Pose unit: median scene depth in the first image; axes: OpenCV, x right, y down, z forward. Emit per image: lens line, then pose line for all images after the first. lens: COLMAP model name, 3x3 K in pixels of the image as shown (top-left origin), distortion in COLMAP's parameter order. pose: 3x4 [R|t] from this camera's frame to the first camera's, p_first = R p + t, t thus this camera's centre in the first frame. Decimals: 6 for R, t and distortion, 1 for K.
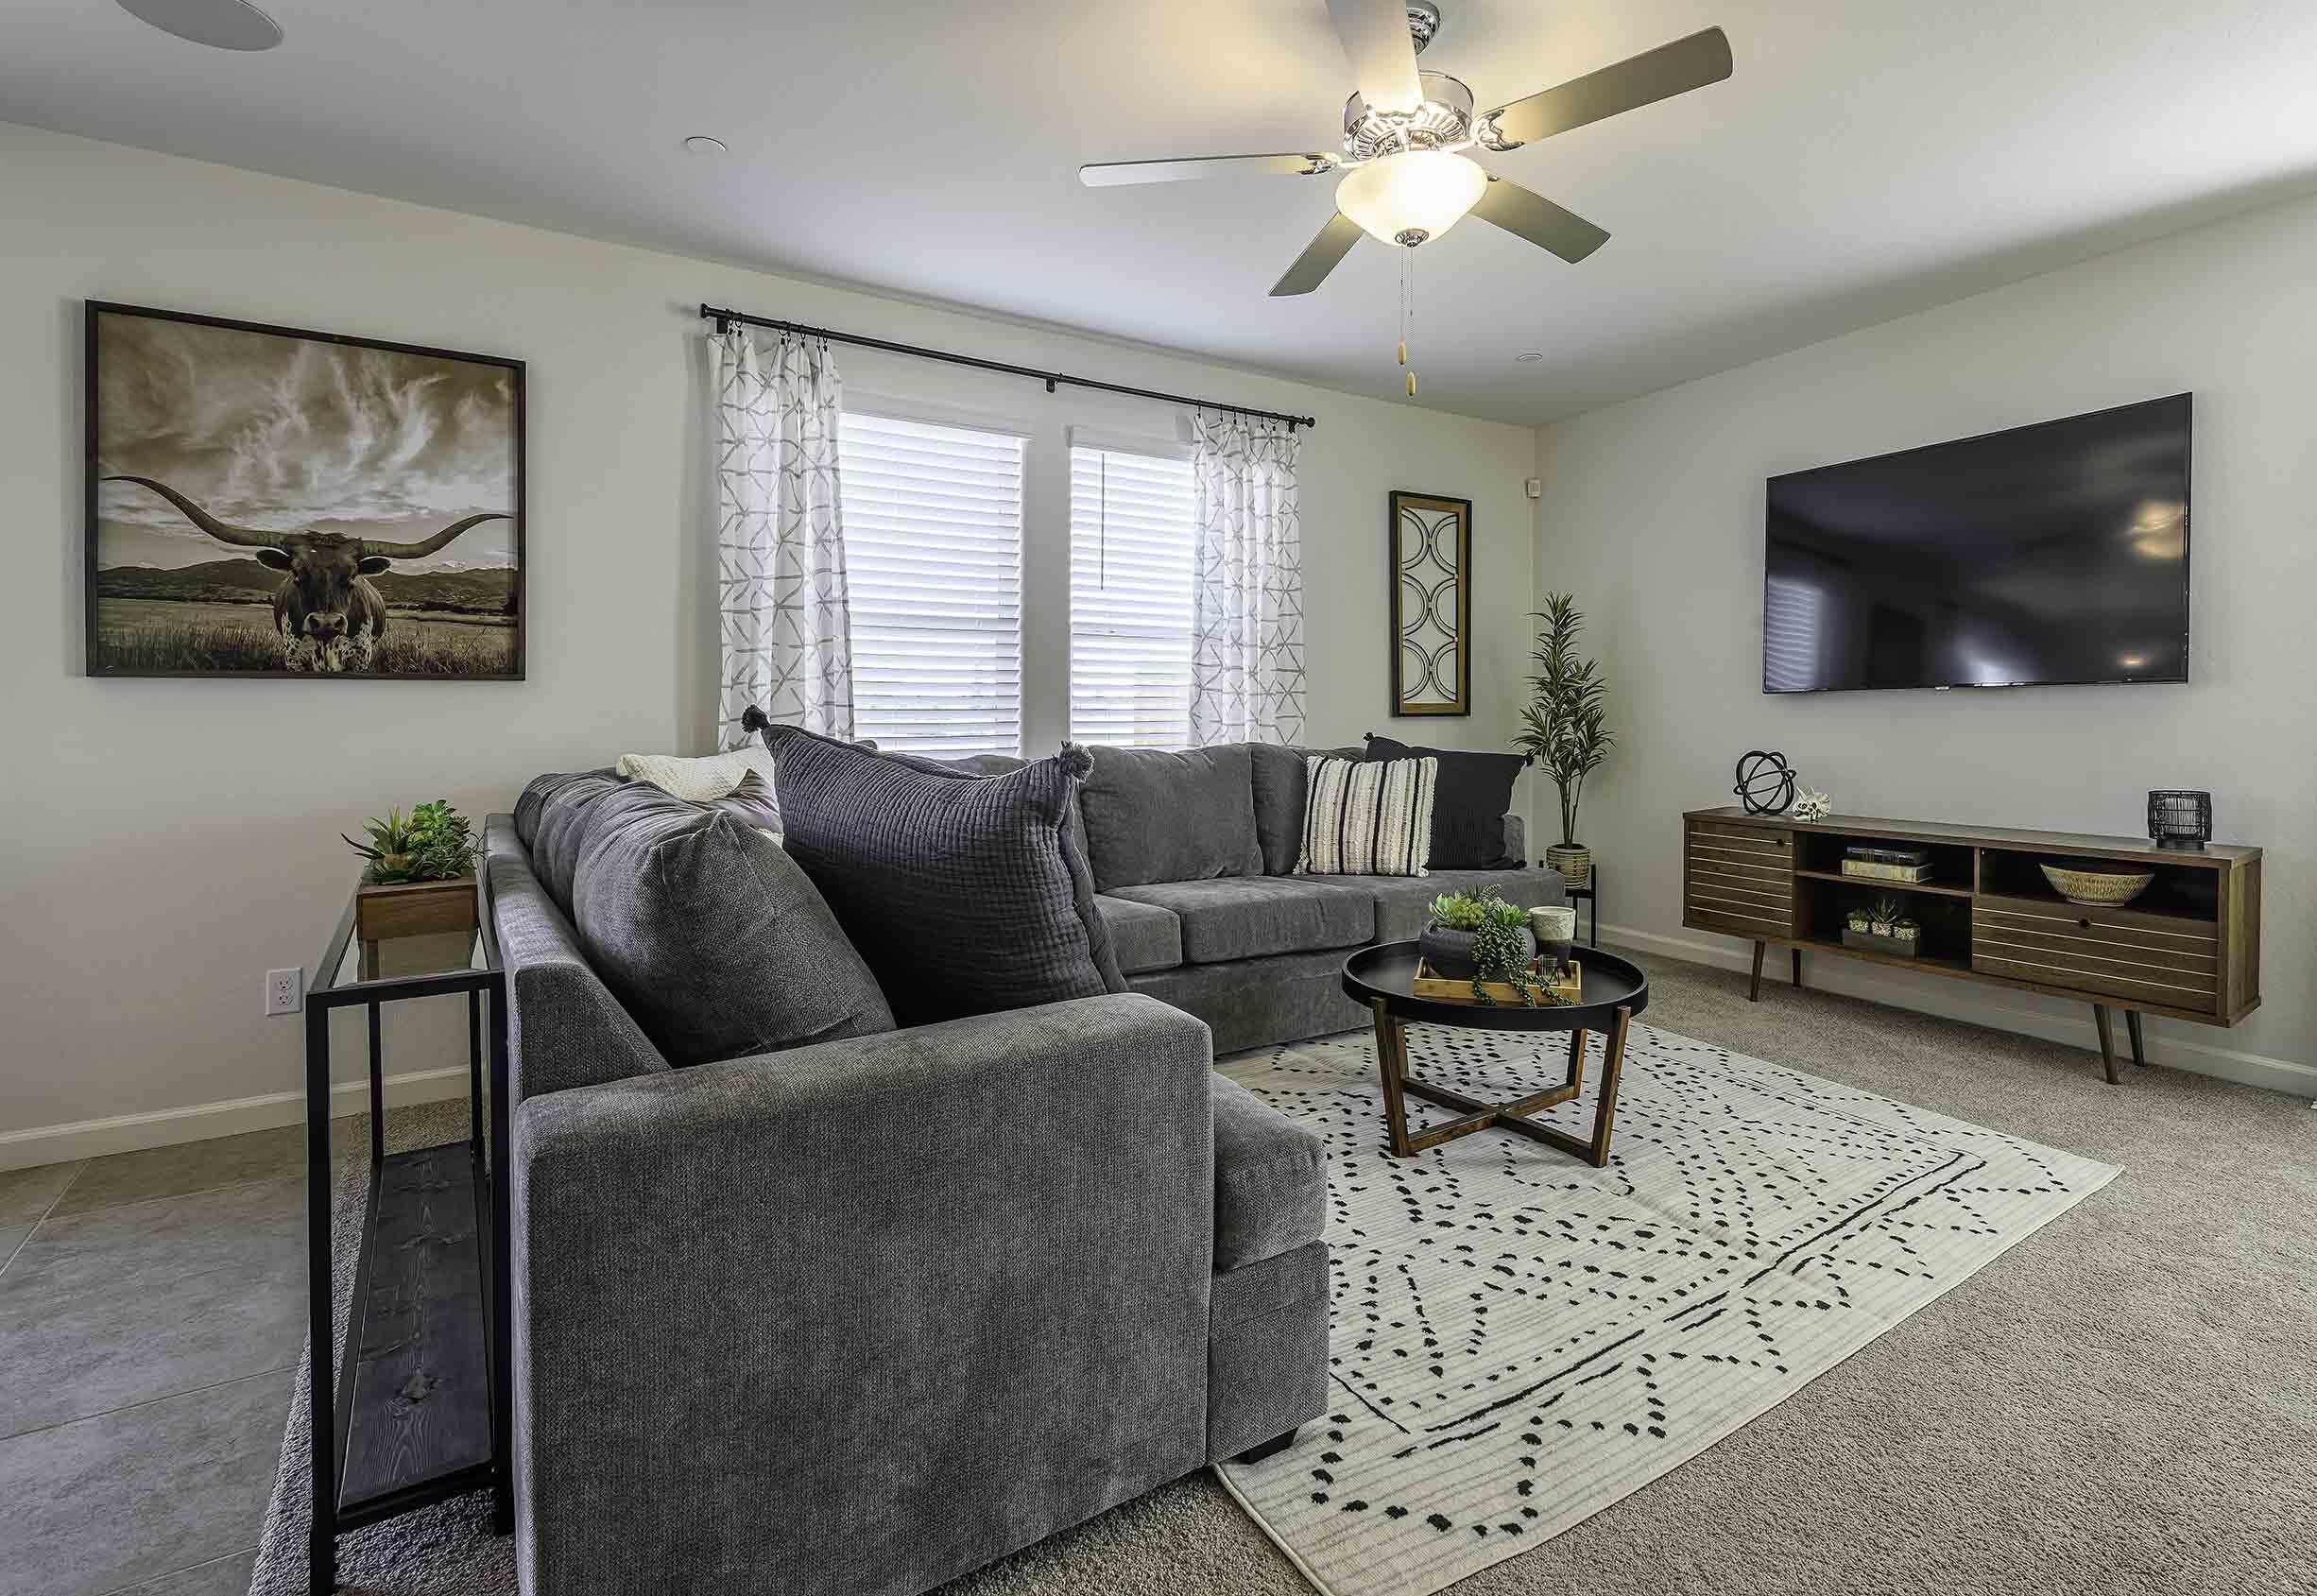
lens RADIAL K [[1157.9, 0, 1299.2], [0, 1157.9, 697.7], [0, 0, 1]] dist [-0.075833, 0.030516]
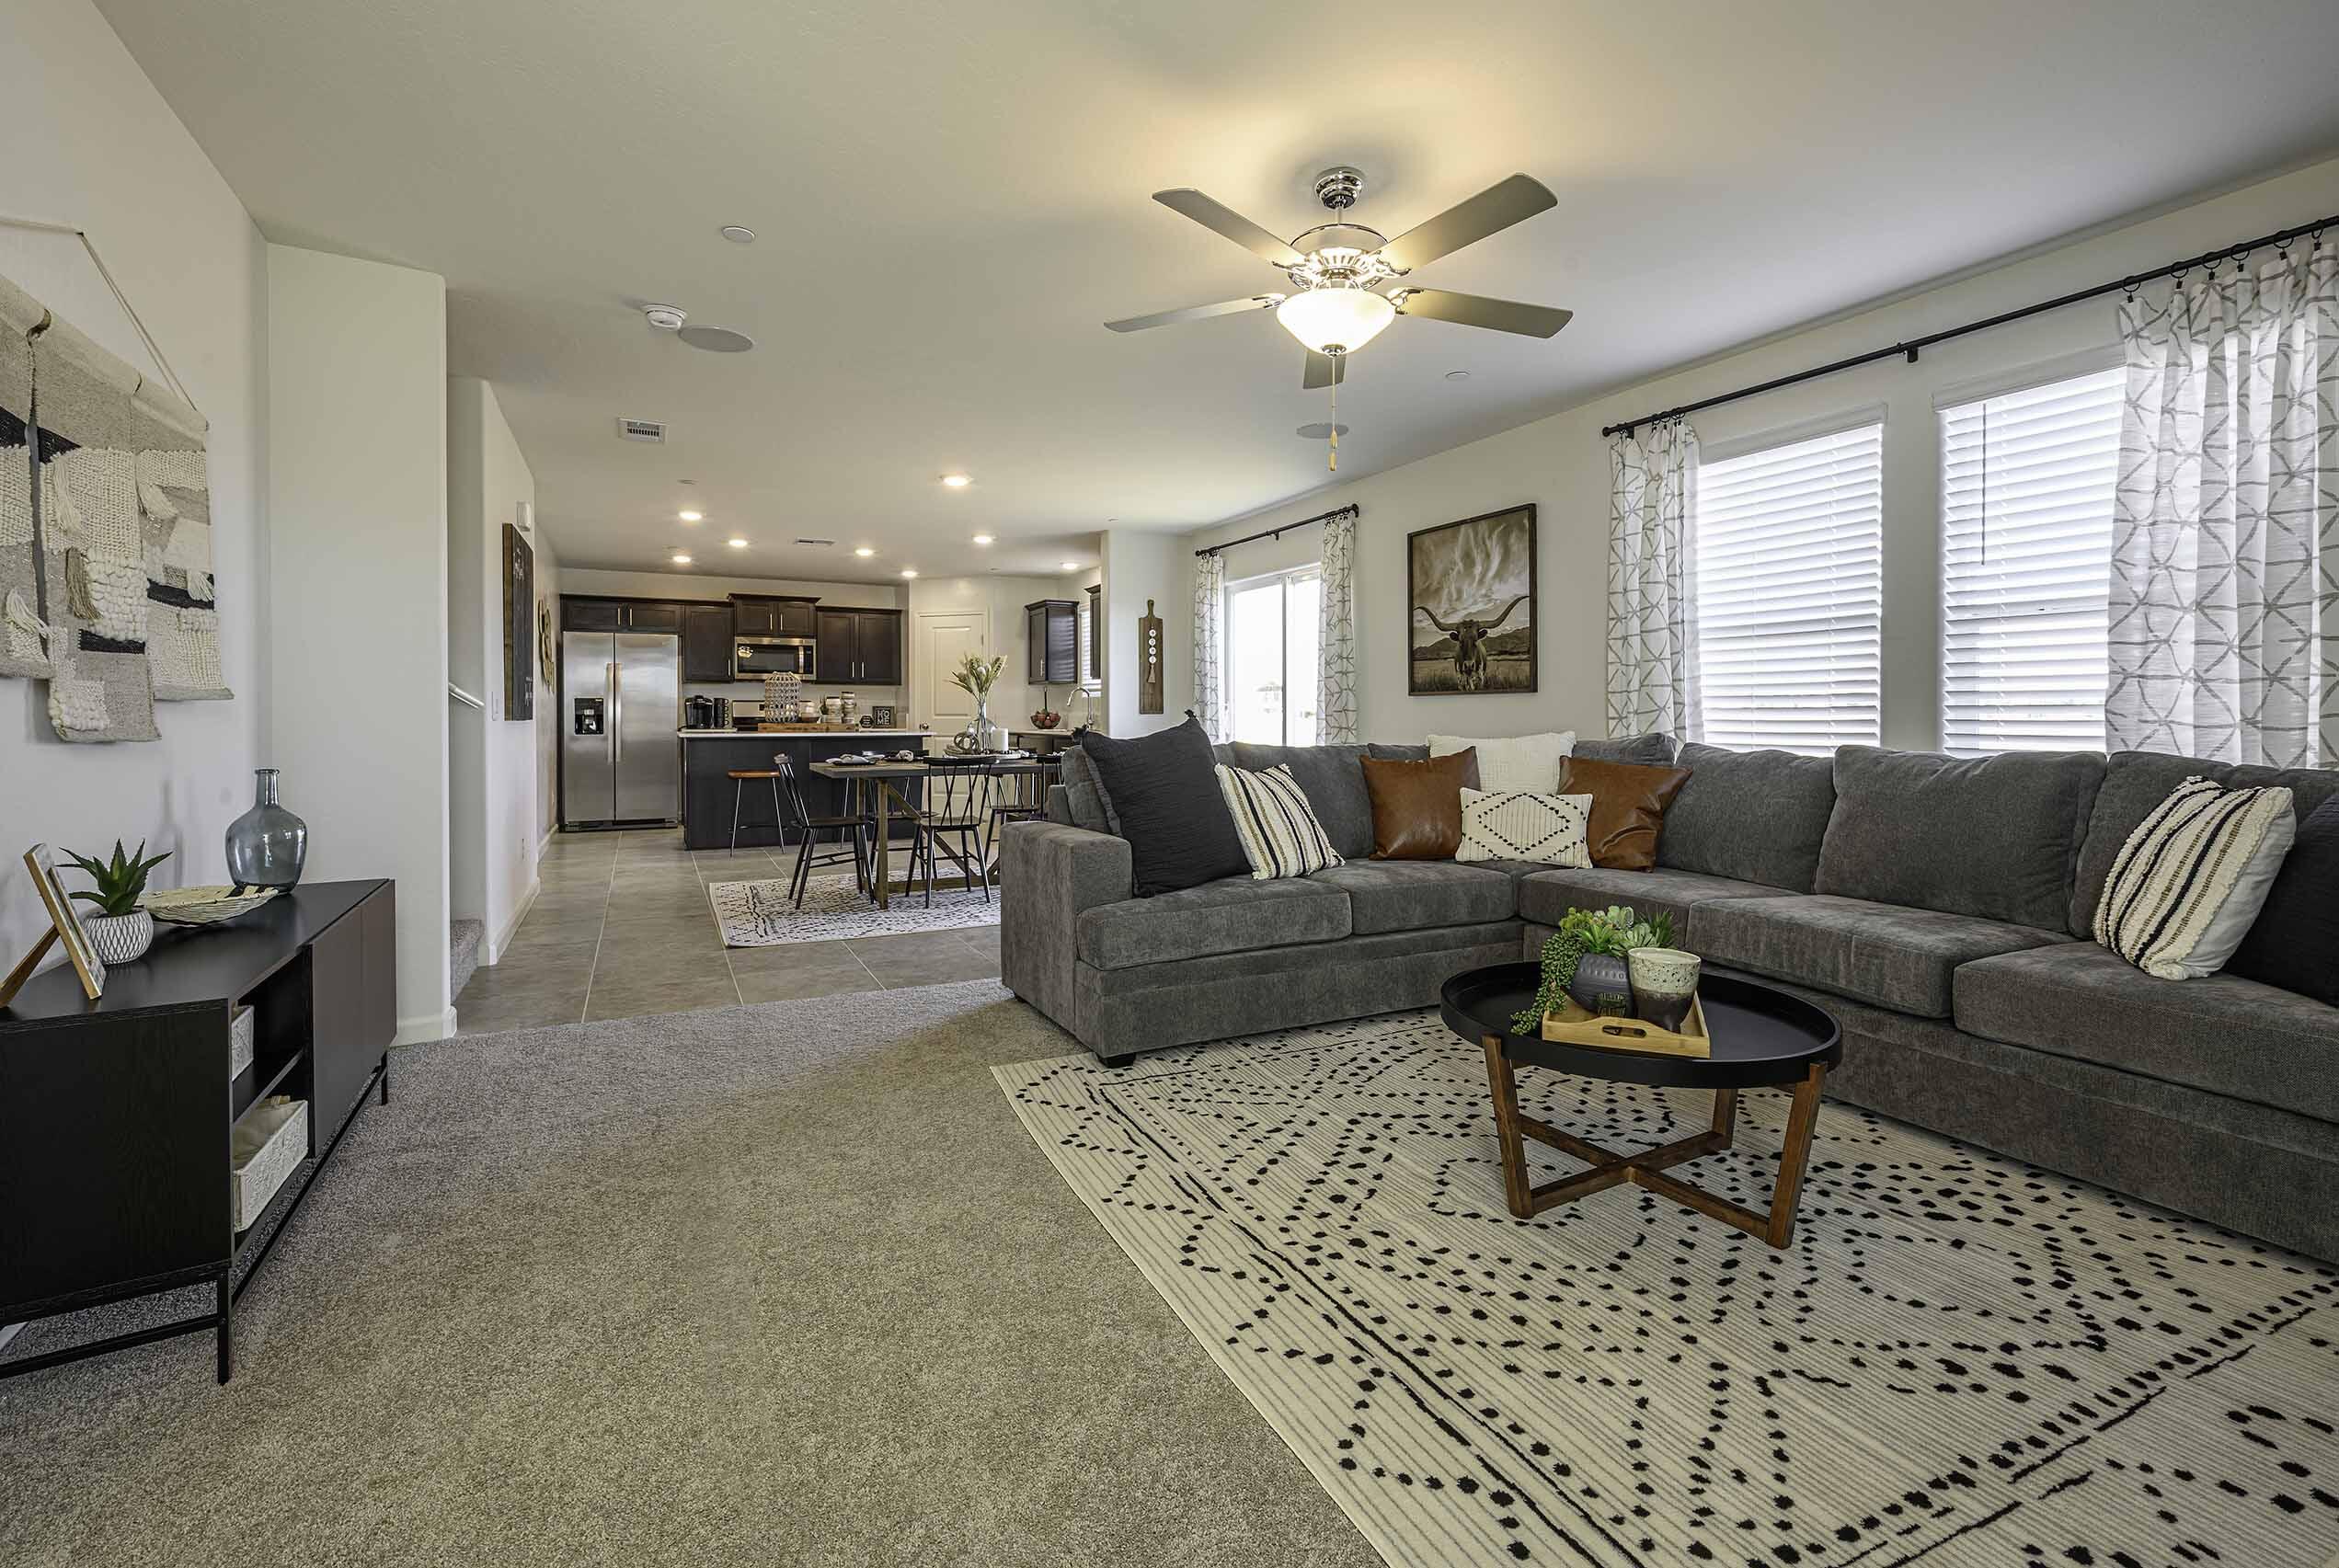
lens RADIAL K [[965.1, 0, 1167.4], [0, 965.1, 728.4], [0, 0, 1]] dist [-0.002507, -0.000551]
pose [[-0.159327, 0.012677, -0.987144, 0.937290], [0.007367, 0.999905, 0.011652, 0.021072], [0.987198, -0.005416, -0.159406, 0.769343]]
